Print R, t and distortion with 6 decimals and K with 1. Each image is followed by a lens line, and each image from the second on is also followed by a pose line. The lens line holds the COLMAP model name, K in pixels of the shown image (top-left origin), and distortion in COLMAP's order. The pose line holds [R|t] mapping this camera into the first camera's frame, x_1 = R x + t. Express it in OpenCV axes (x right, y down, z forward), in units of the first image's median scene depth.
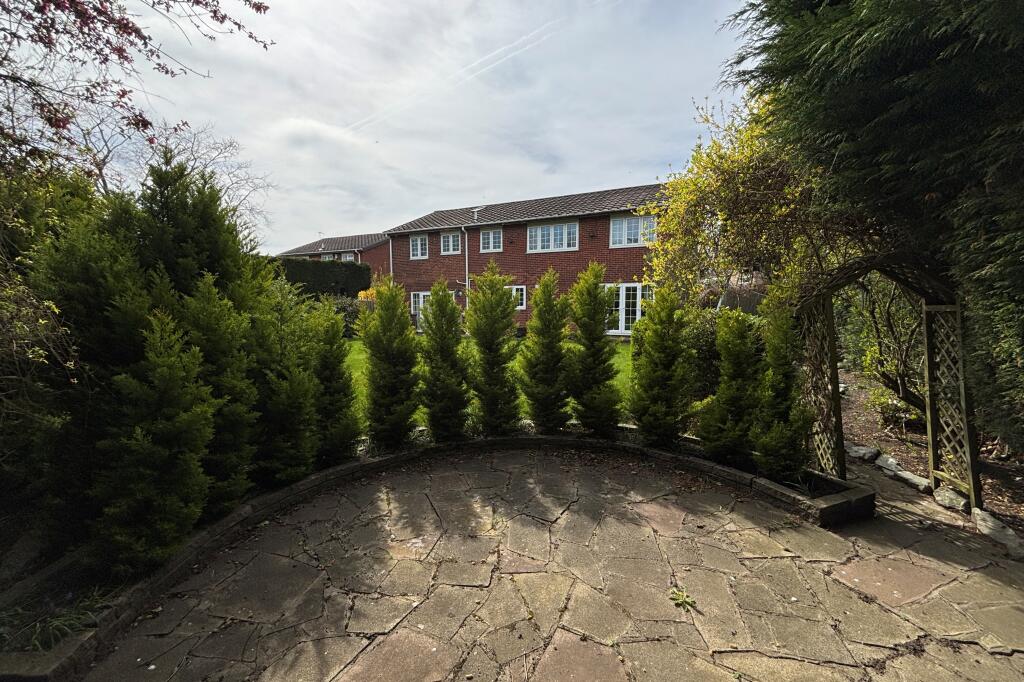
lens RADIAL K [[439.1, 0, 514.4], [0, 439.1, 325.9], [0, 0, 1]] dist [0.001067, 0.000103]
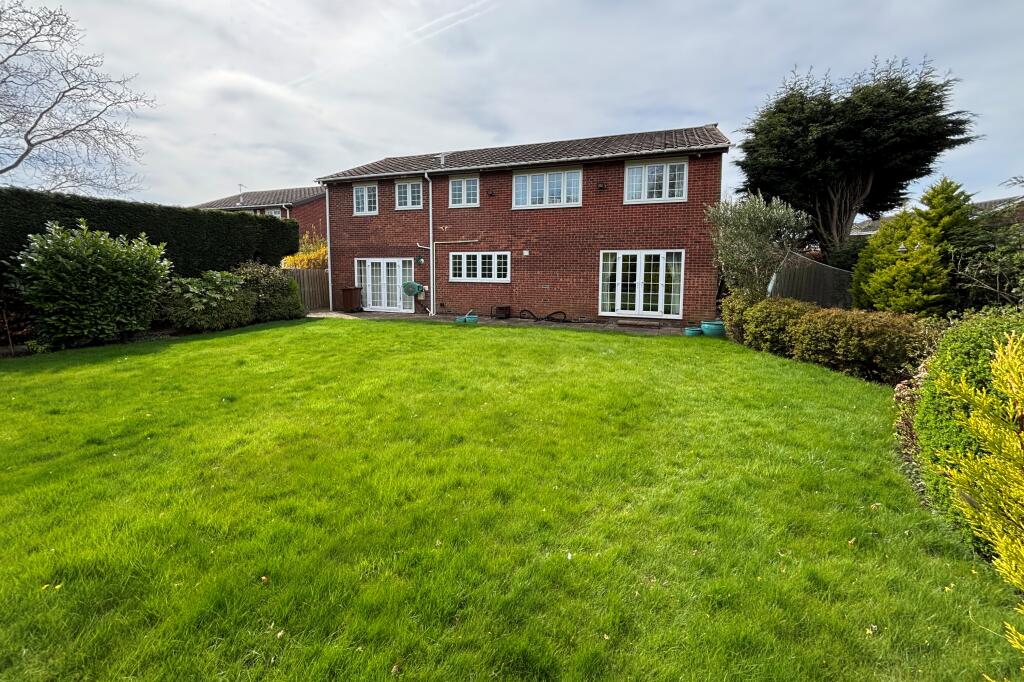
lens RADIAL K [[411.9, 0, 510.1], [0, 411.9, 297.4], [0, 0, 1]] dist [-0.000694, -0.000150]
pose [[0.991758, 0.000794, 0.128125, -0.062645], [-0.002332, 0.999927, 0.011851, -0.019017], [-0.128106, -0.012052, 0.991687, 0.267687]]
